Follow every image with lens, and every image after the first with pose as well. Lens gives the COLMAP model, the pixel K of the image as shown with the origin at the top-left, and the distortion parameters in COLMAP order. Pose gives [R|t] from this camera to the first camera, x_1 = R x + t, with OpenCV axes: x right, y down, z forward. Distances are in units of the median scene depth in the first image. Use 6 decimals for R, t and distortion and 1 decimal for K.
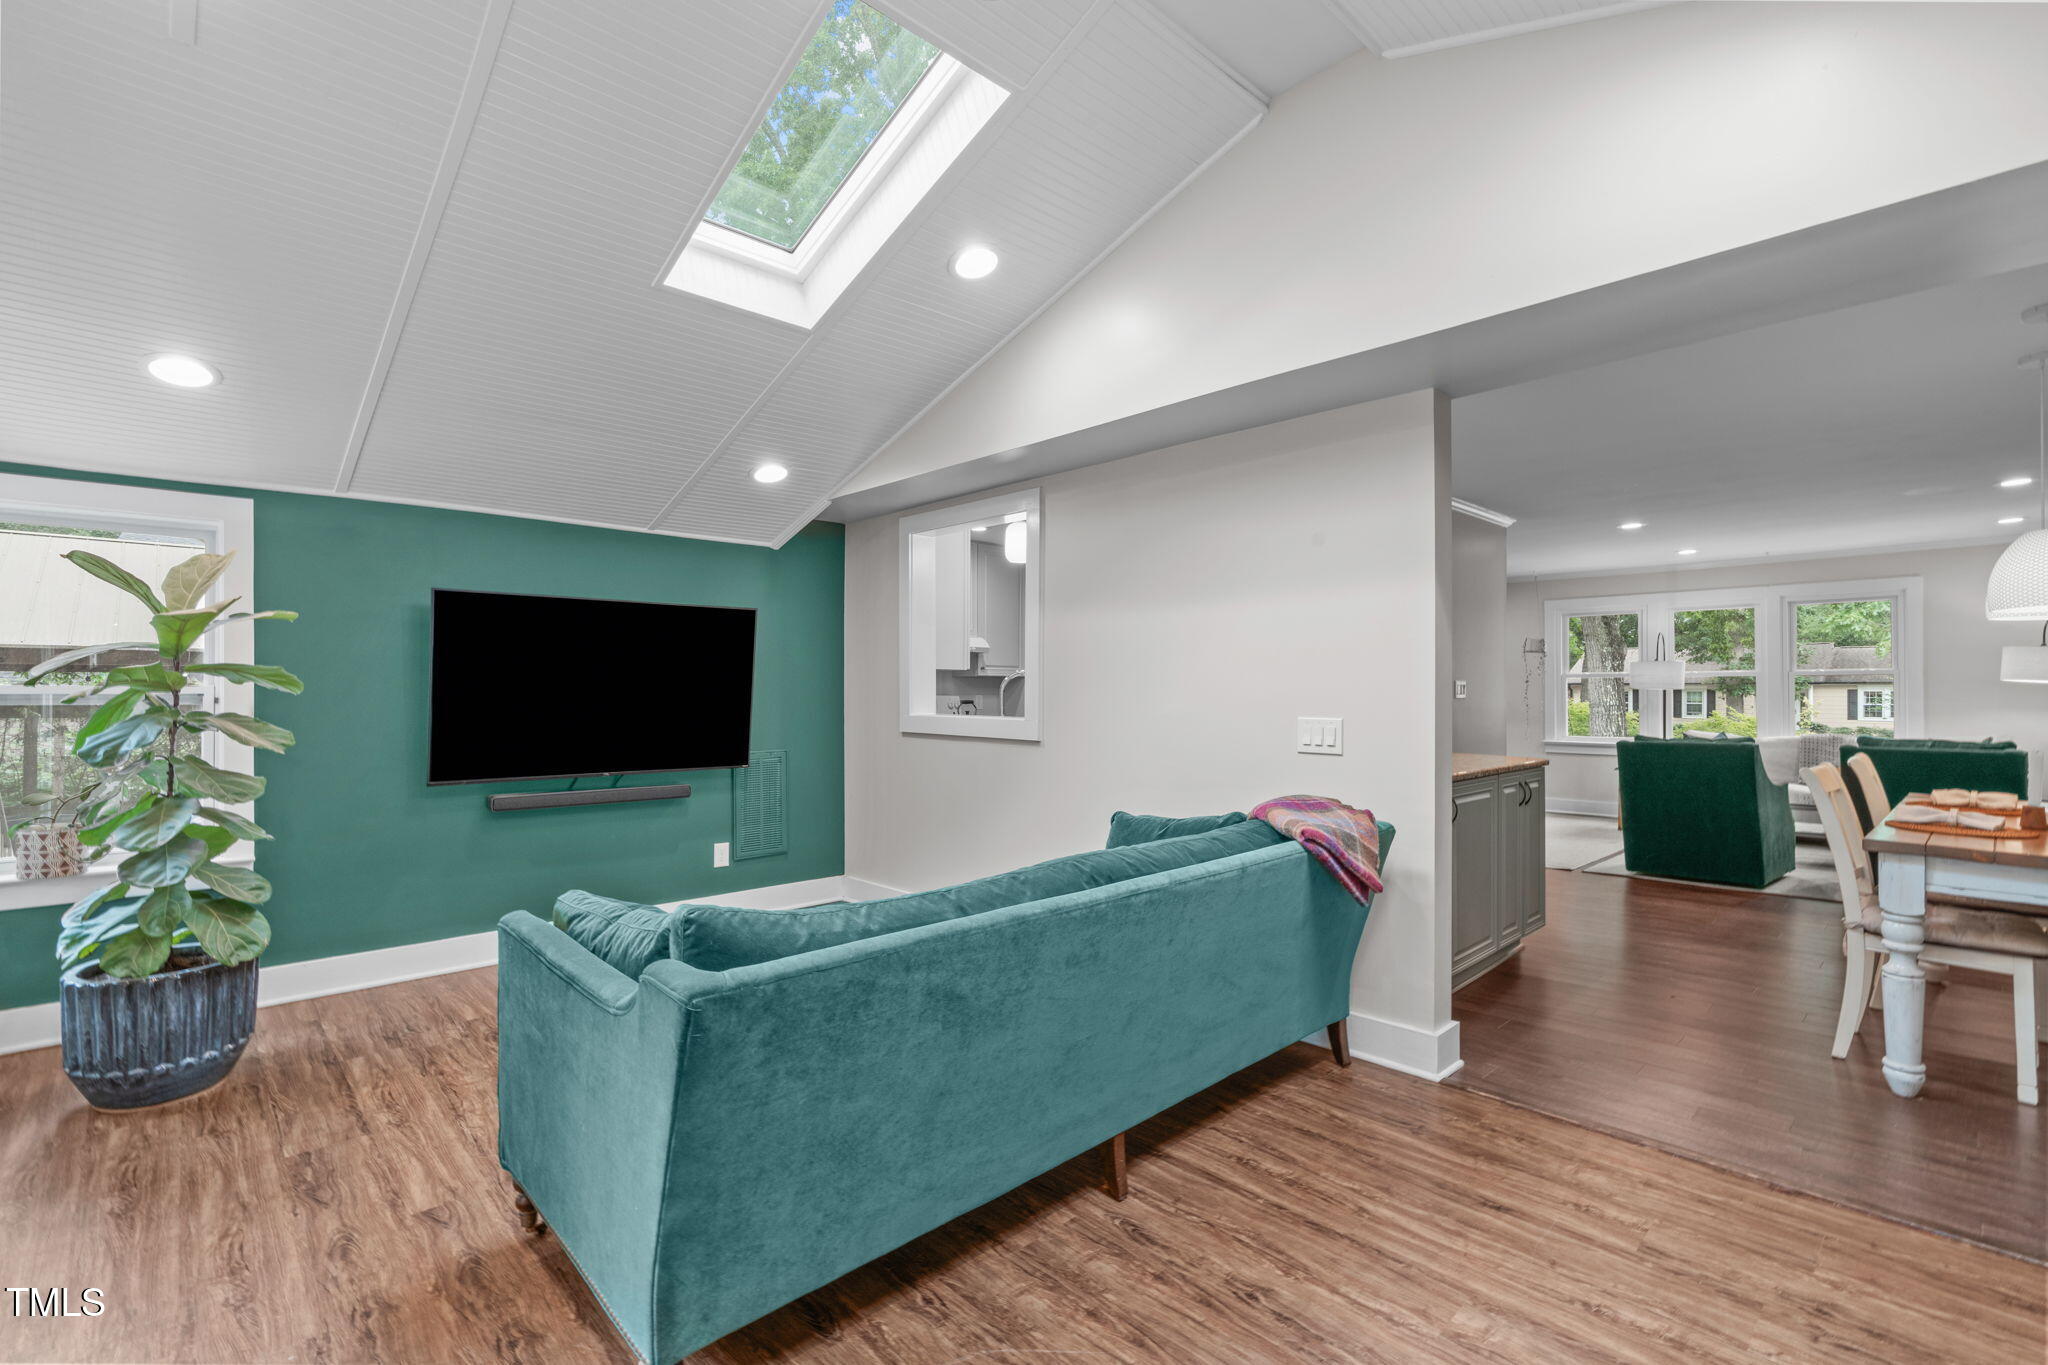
lens RADIAL K [[919.4, 0, 1023.7], [0, 919.4, 695.6], [0, 0, 1]] dist [-0.006708, 0.000041]
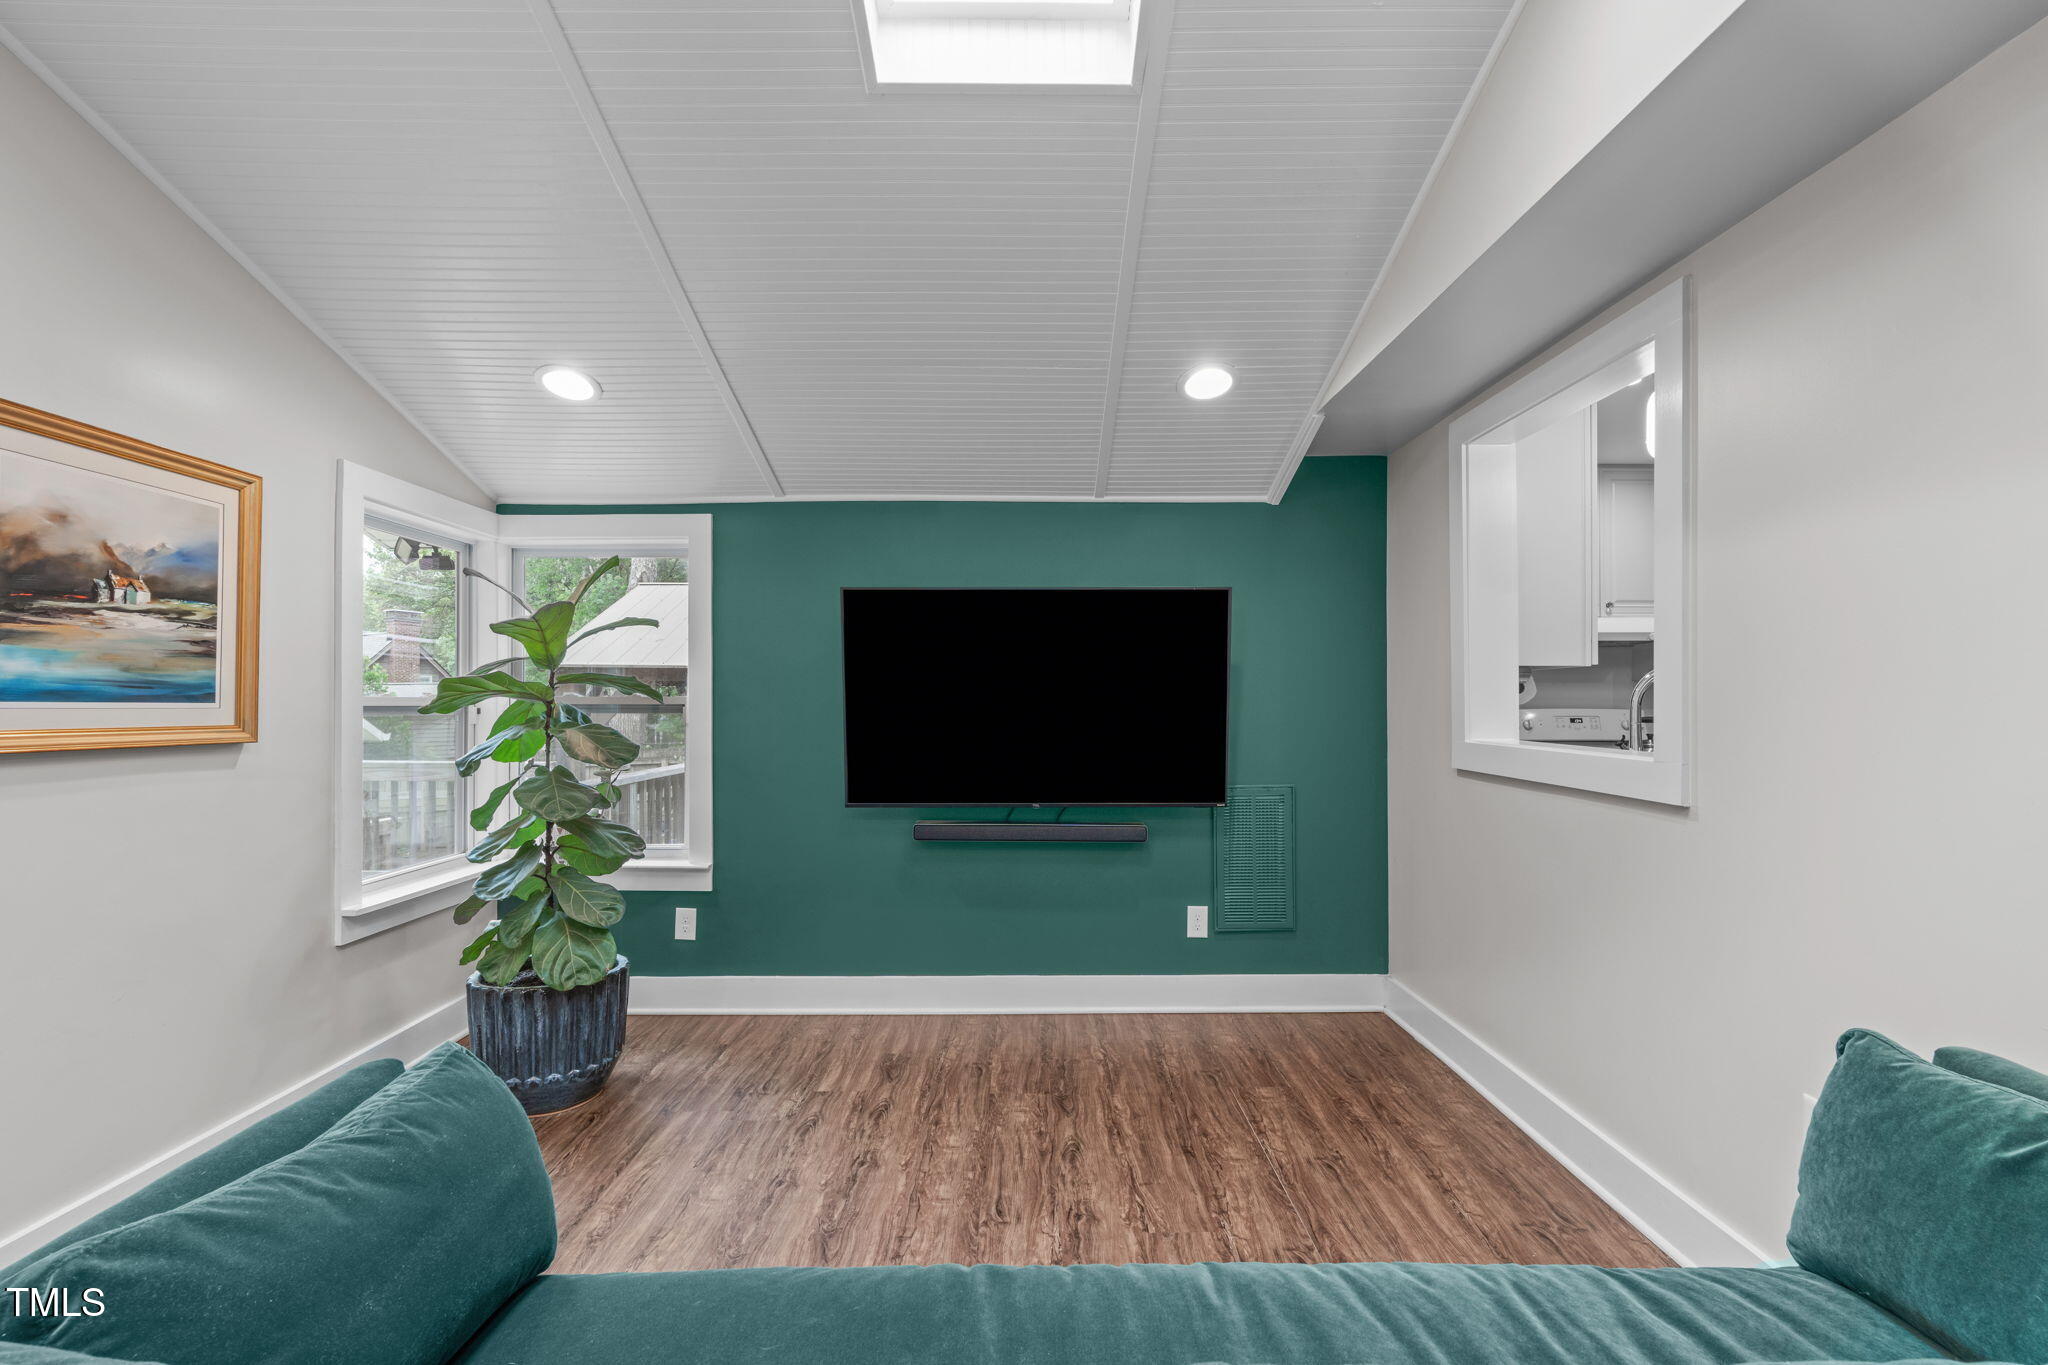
lens RADIAL K [[908.2, 0, 1029.6], [0, 908.2, 695.6], [0, 0, 1]] dist [-0.017540, -0.000014]
pose [[0.728947, -0.004064, -0.684558, 0.102637], [-0.003829, 0.999943, -0.010013, -0.002959], [0.684560, 0.009920, 0.728889, 0.497947]]
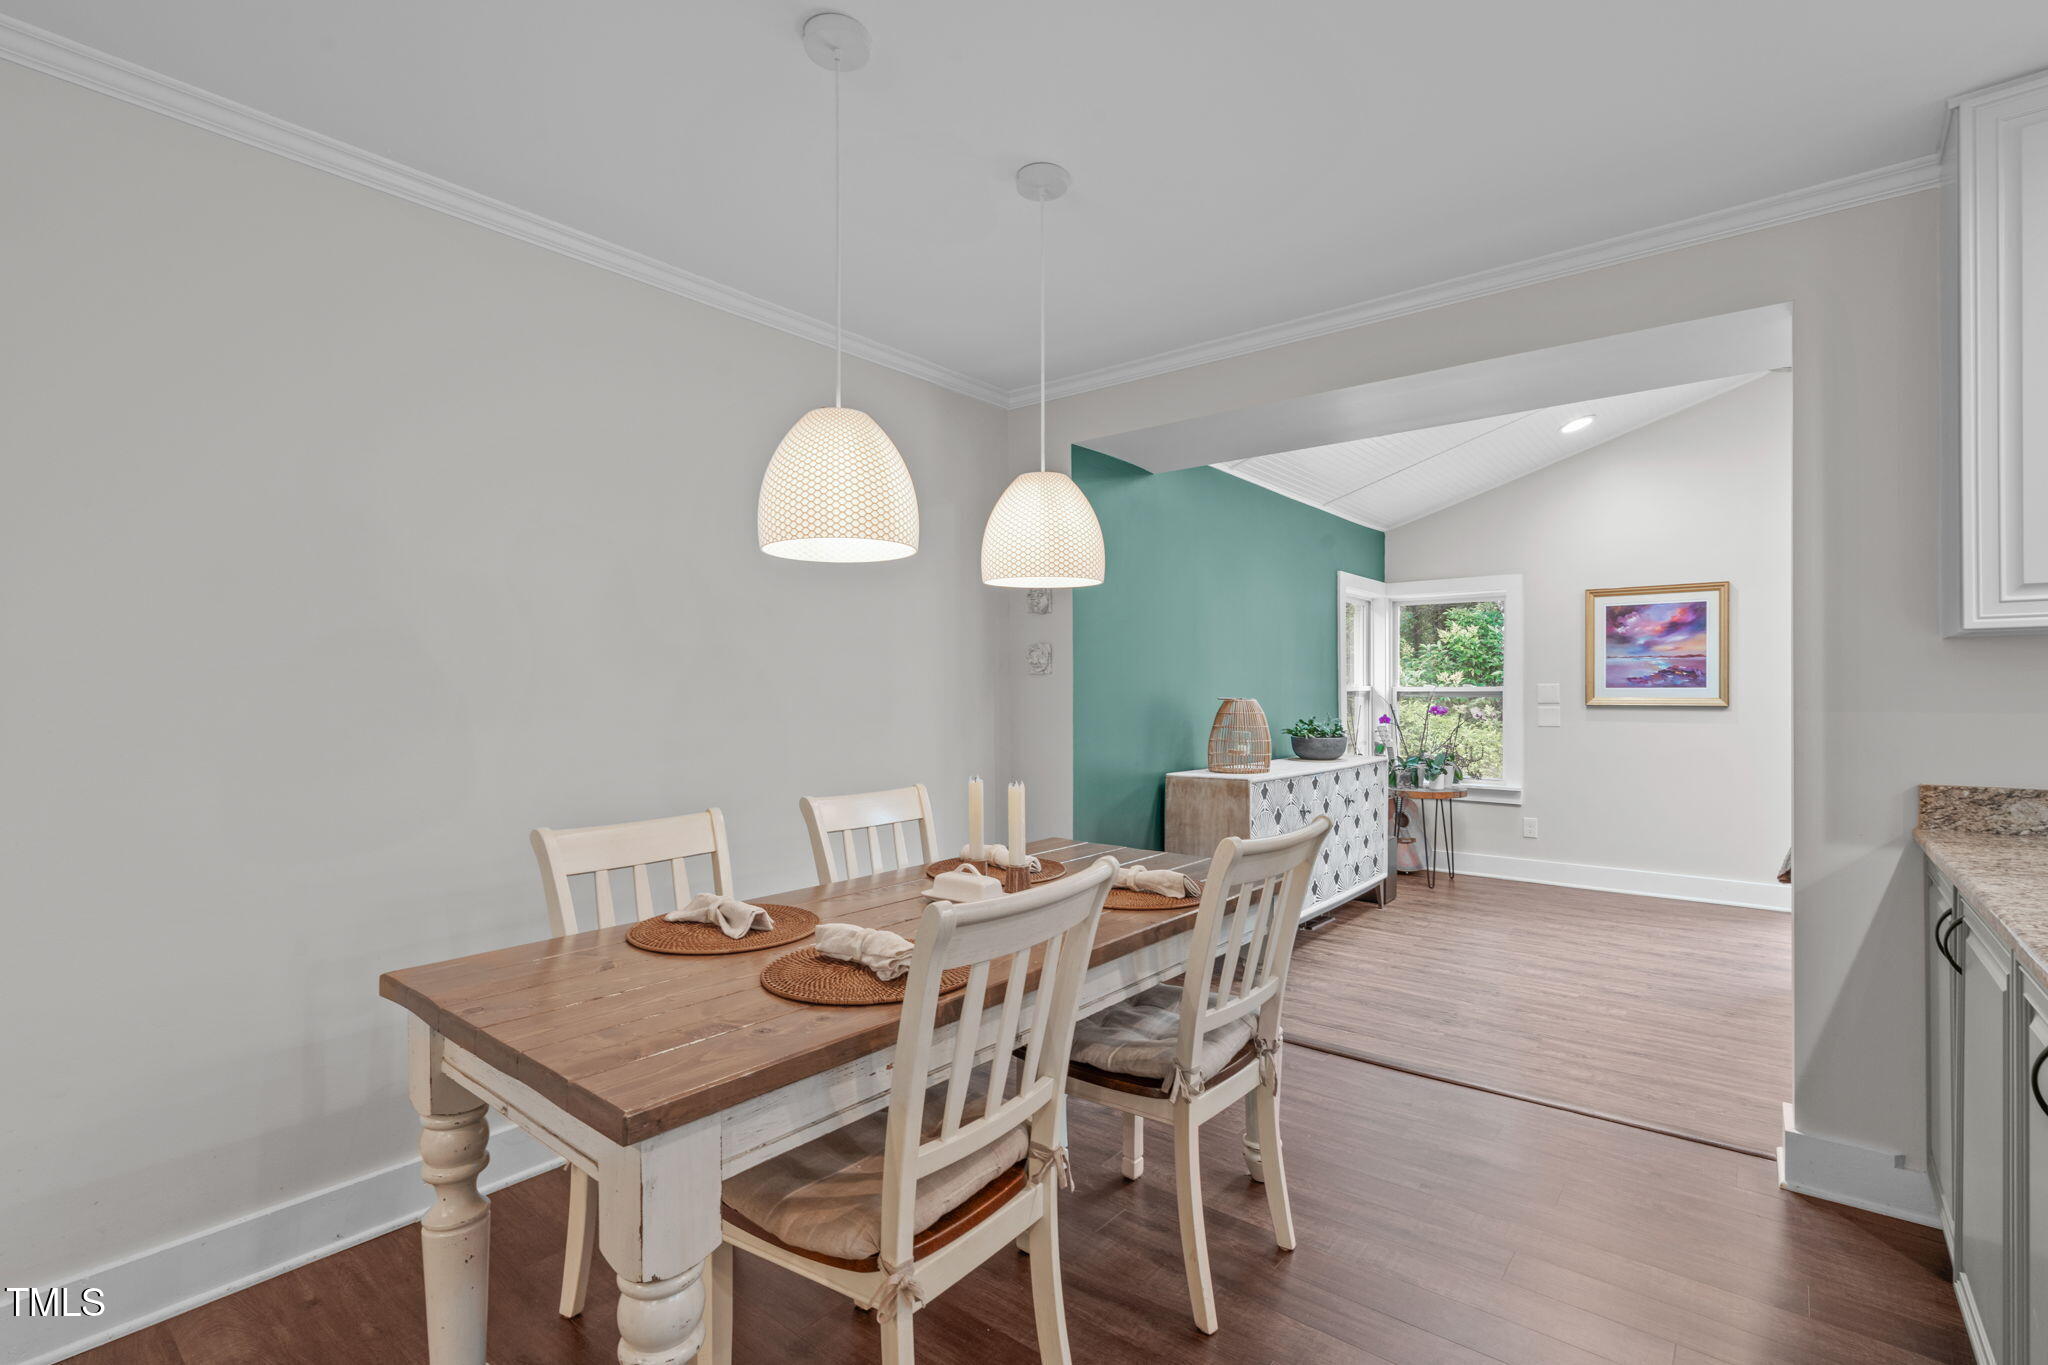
lens RADIAL K [[908.2, 0, 1029.6], [0, 908.2, 695.6], [0, 0, 1]] dist [-0.017540, -0.000014]
pose [[-0.993188, 0.004528, -0.116436, 0.980918], [0.003479, 0.999952, 0.009211, -0.007380], [0.116472, 0.008743, -0.993155, 1.382004]]
